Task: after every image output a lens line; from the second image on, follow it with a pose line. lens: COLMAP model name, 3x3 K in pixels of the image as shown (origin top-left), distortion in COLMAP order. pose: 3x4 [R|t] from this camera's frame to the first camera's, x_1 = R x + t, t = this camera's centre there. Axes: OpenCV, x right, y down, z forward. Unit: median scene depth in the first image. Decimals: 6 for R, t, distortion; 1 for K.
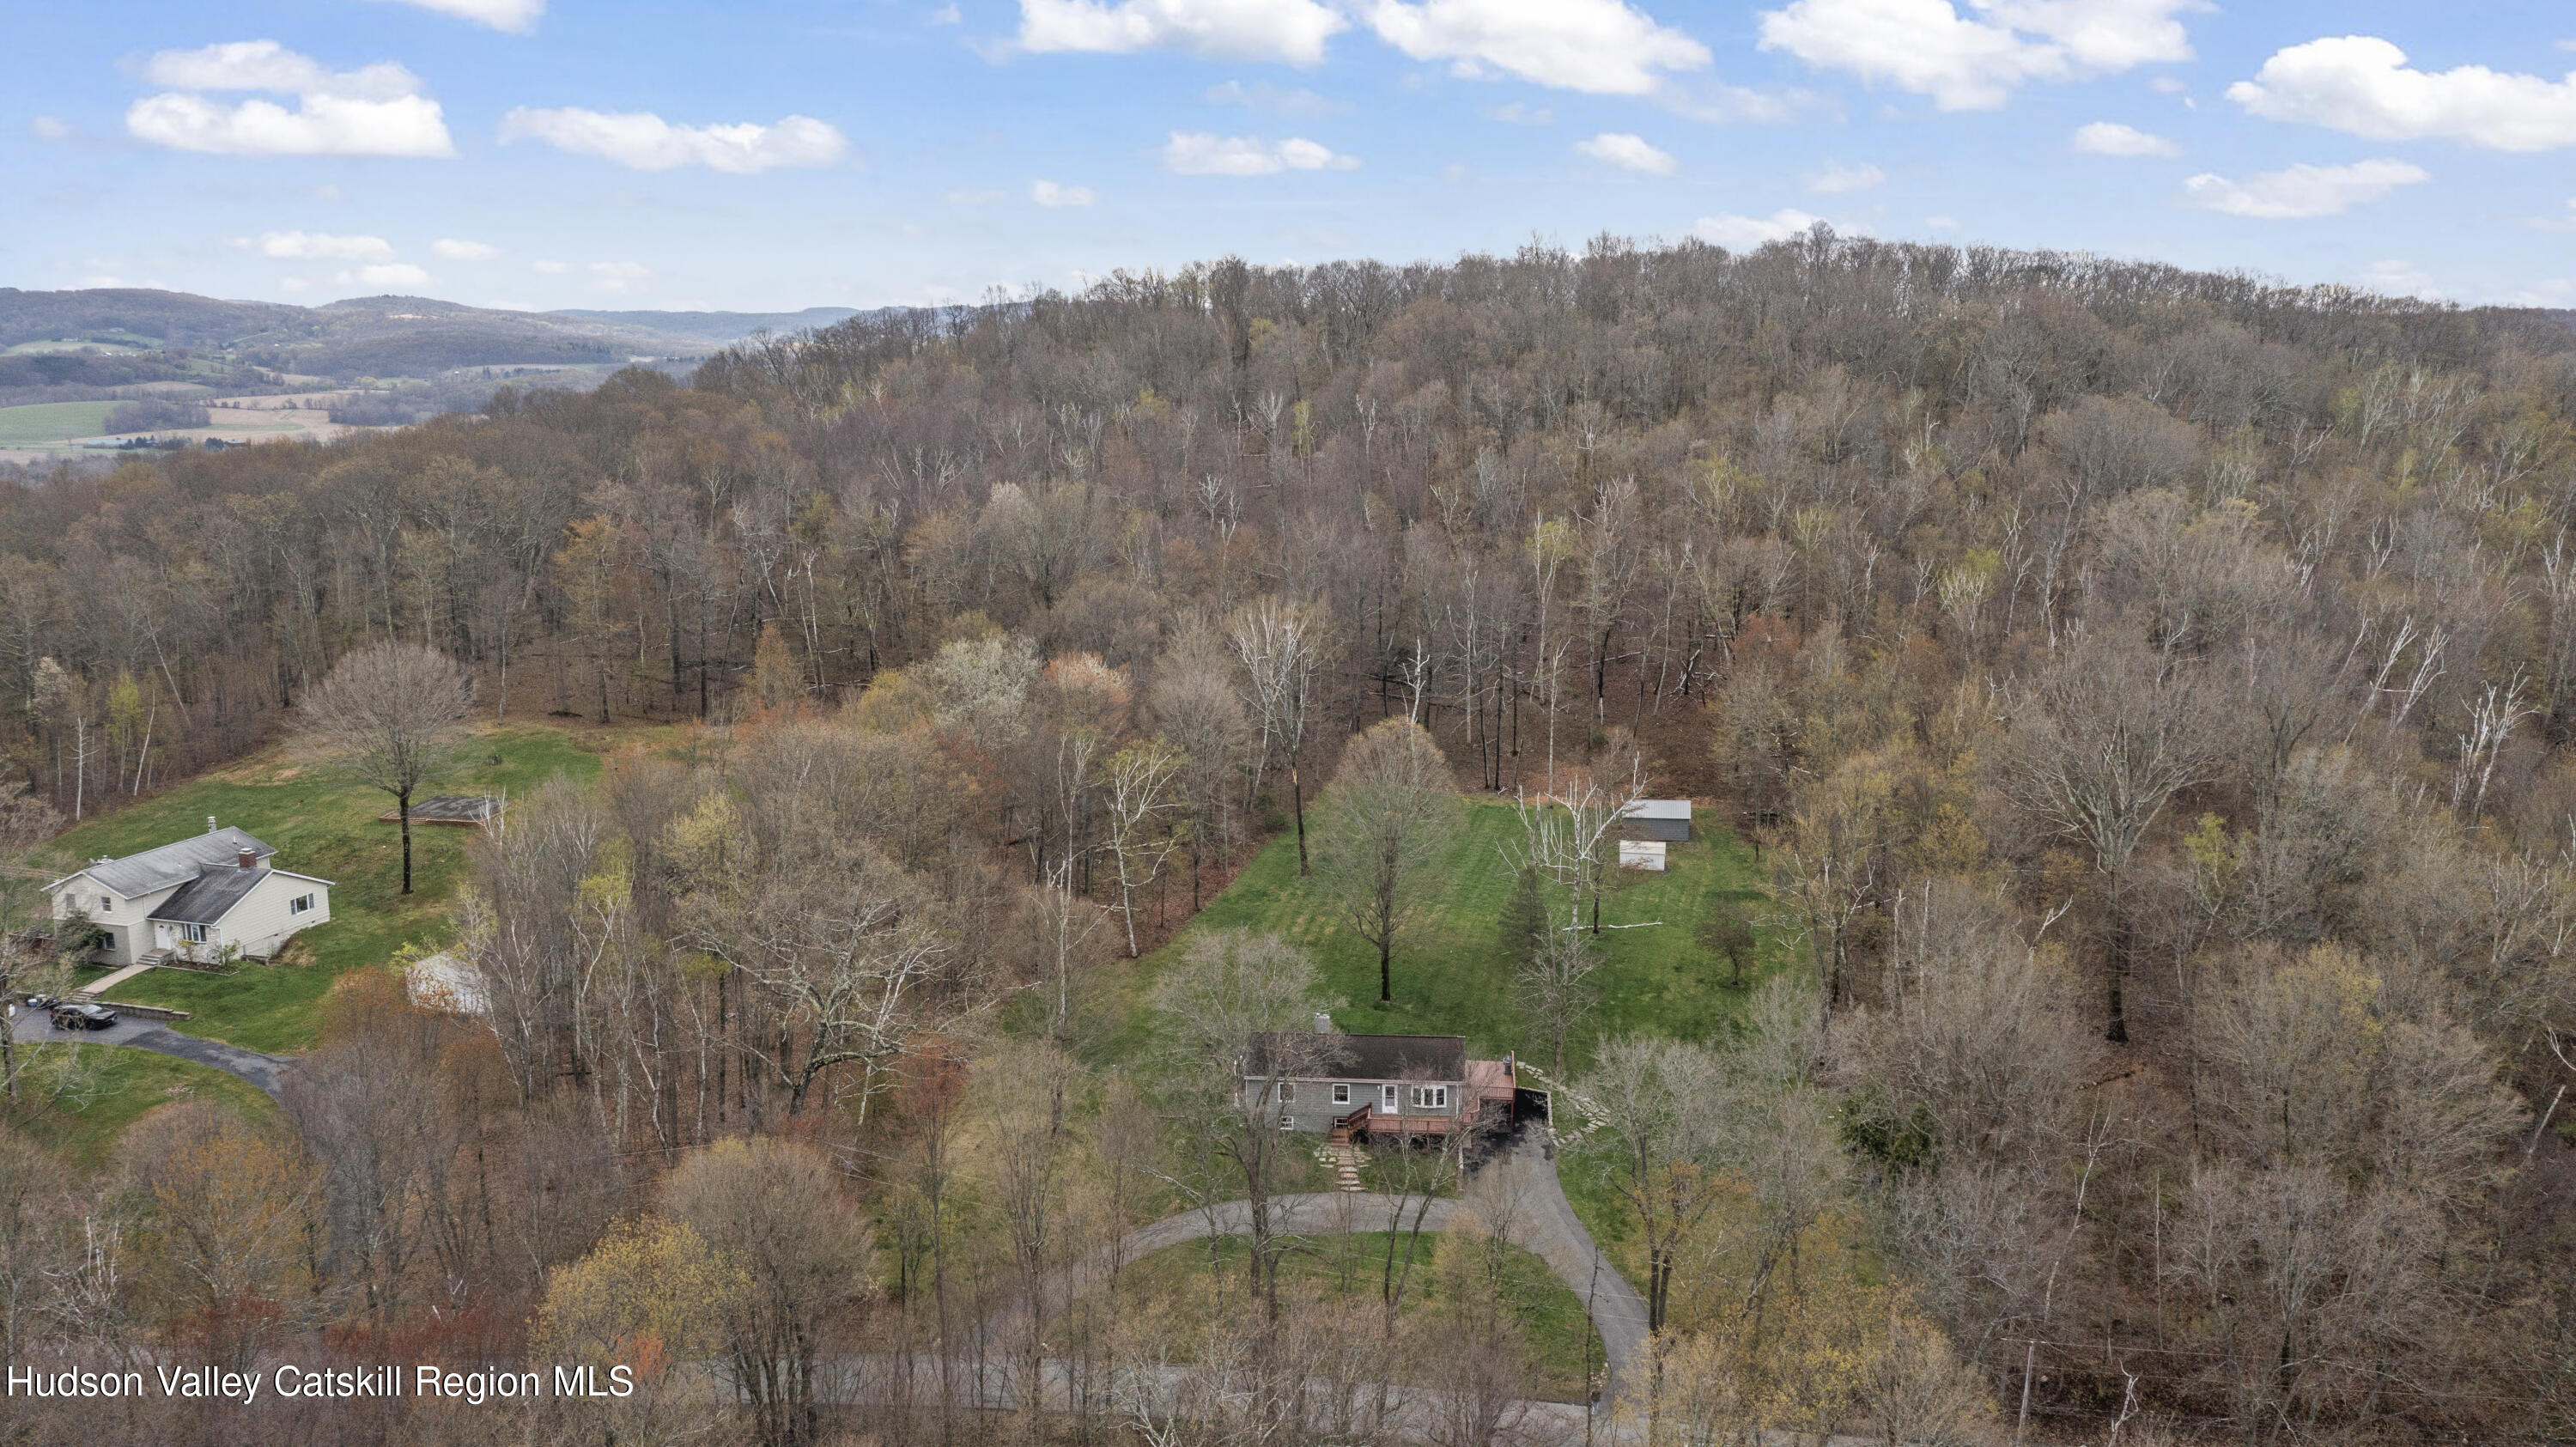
lens RADIAL K [[2058.5, 0, 1276.7], [0, 2058.5, 752.4], [0, 0, 1]] dist [0.001436, 0.003520]
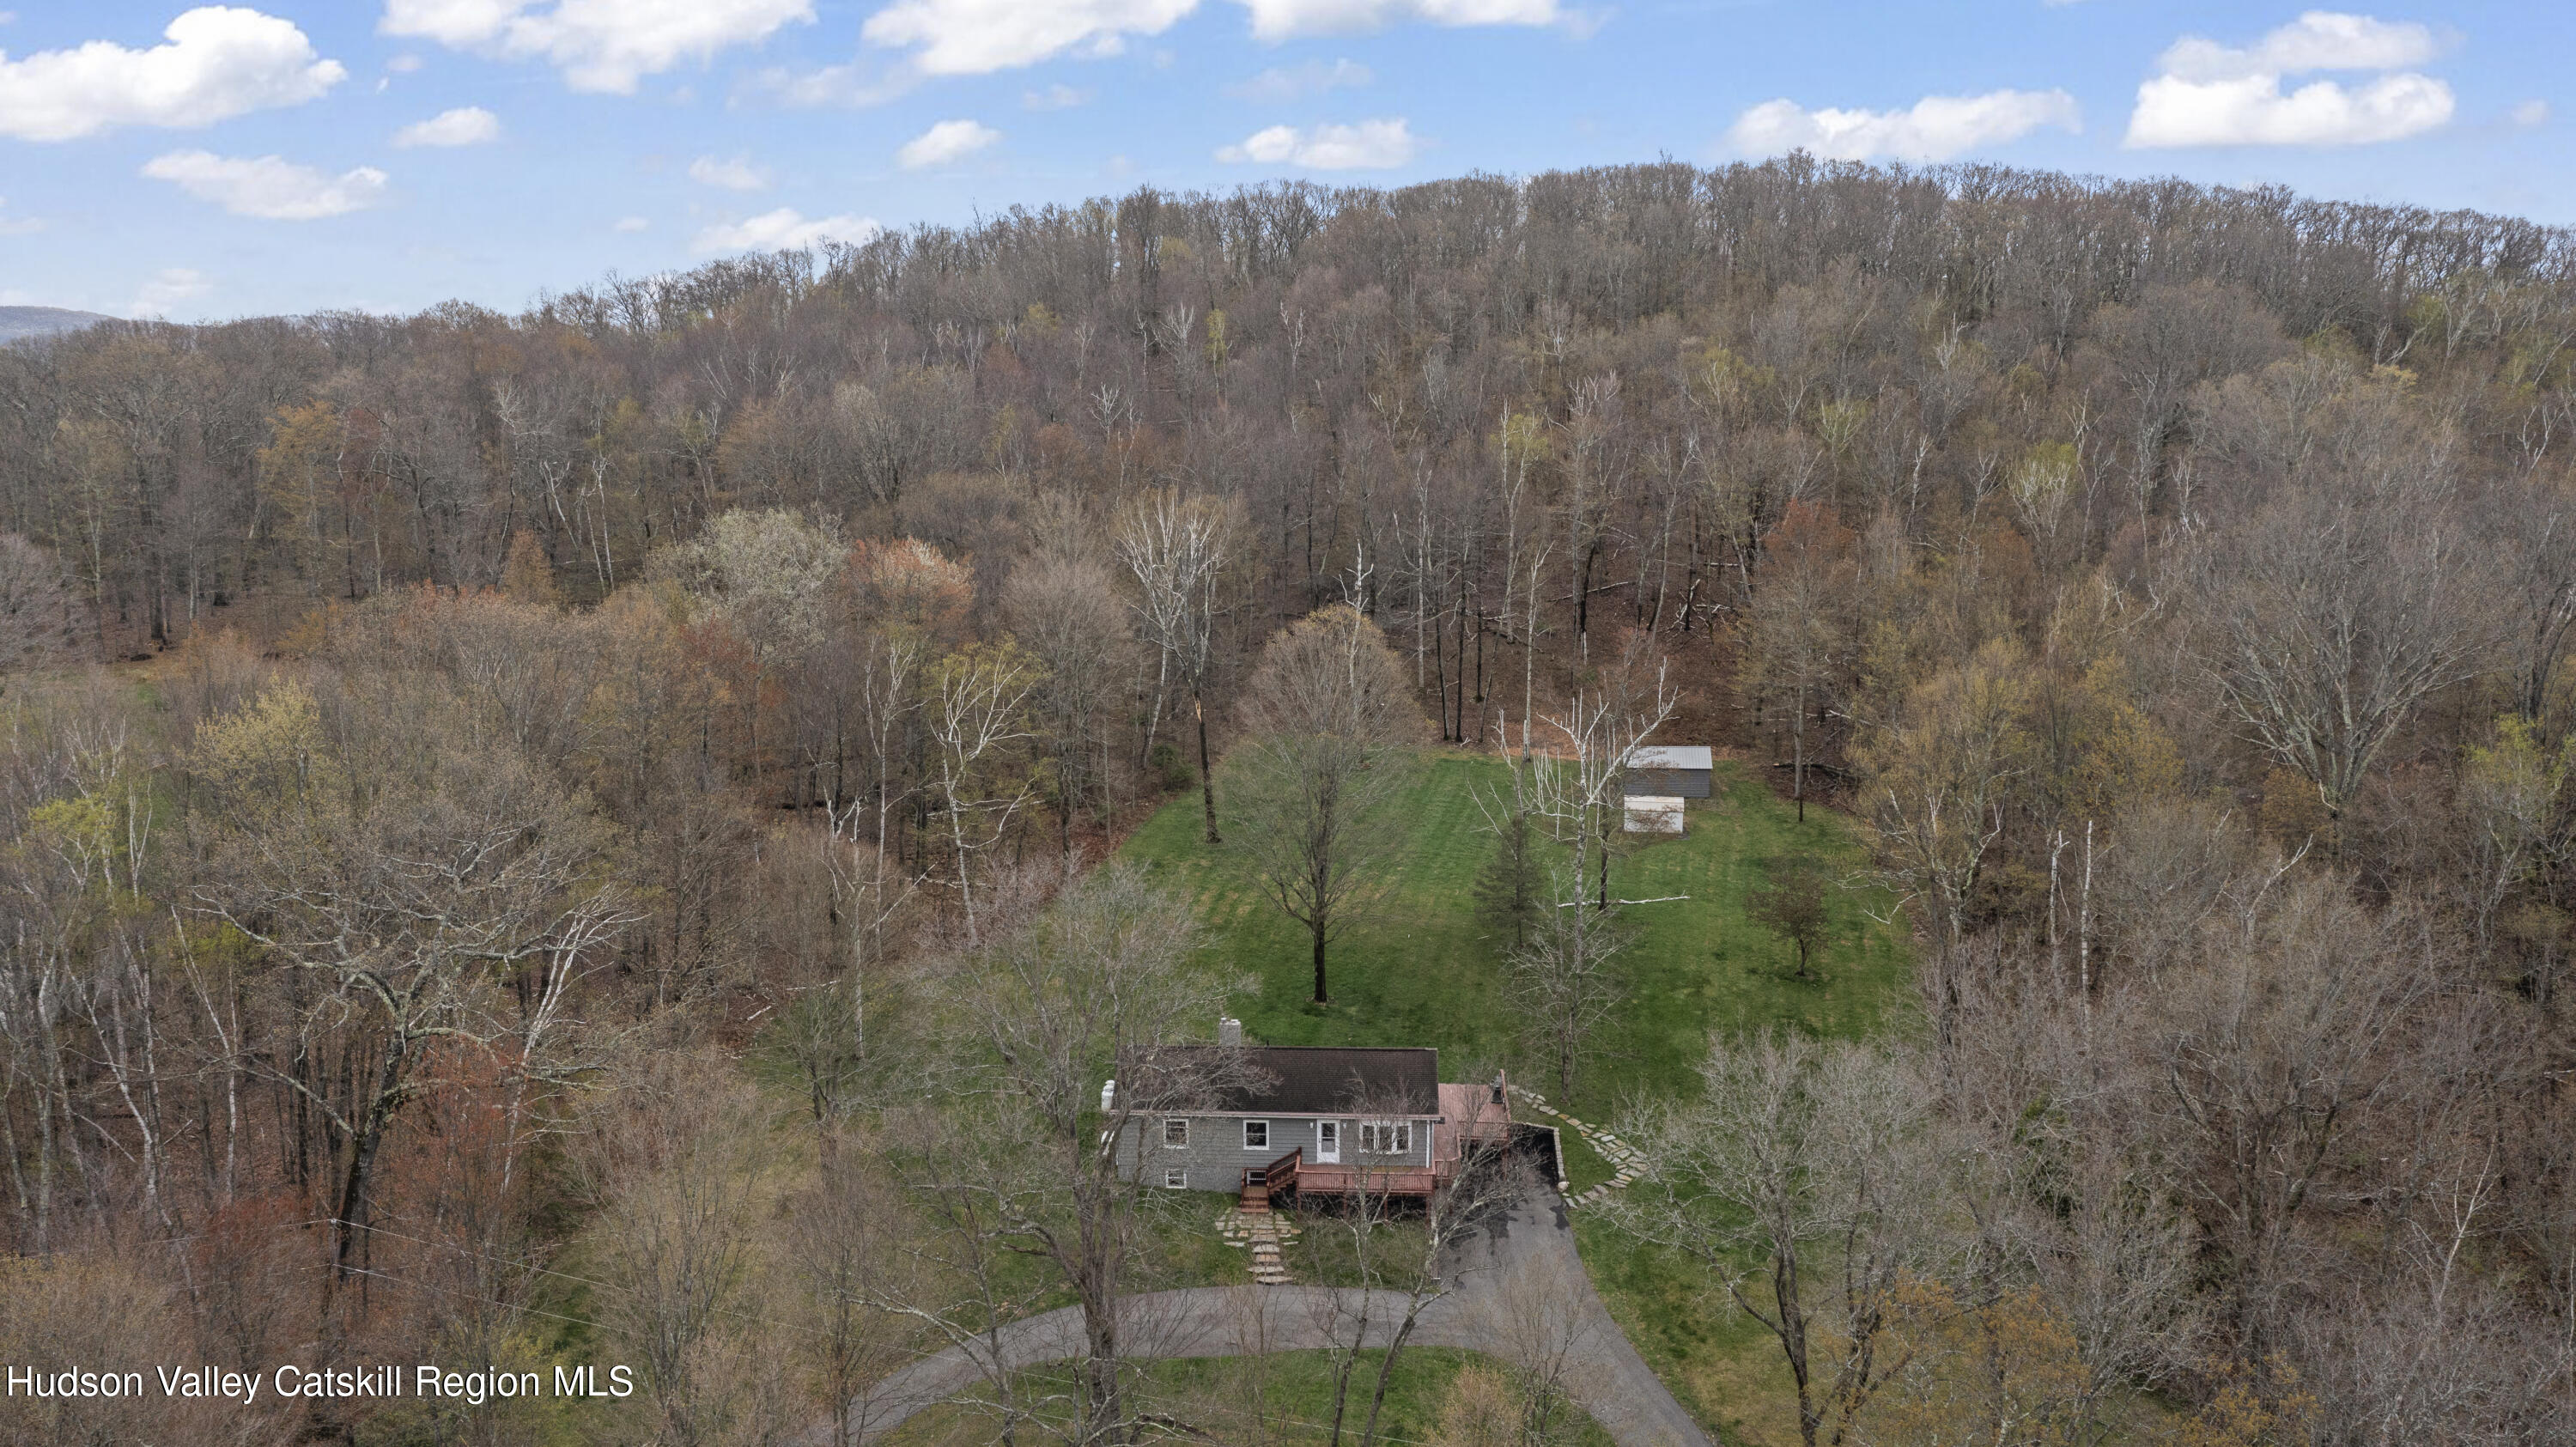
lens RADIAL K [[2058.5, 0, 1276.7], [0, 2058.5, 752.4], [0, 0, 1]] dist [0.001436, 0.003520]
pose [[0.999403, -0.003907, 0.034329, 0.011974], [0.004354, 0.999907, -0.012949, 0.038579], [-0.034275, 0.013090, 0.999327, 0.252936]]
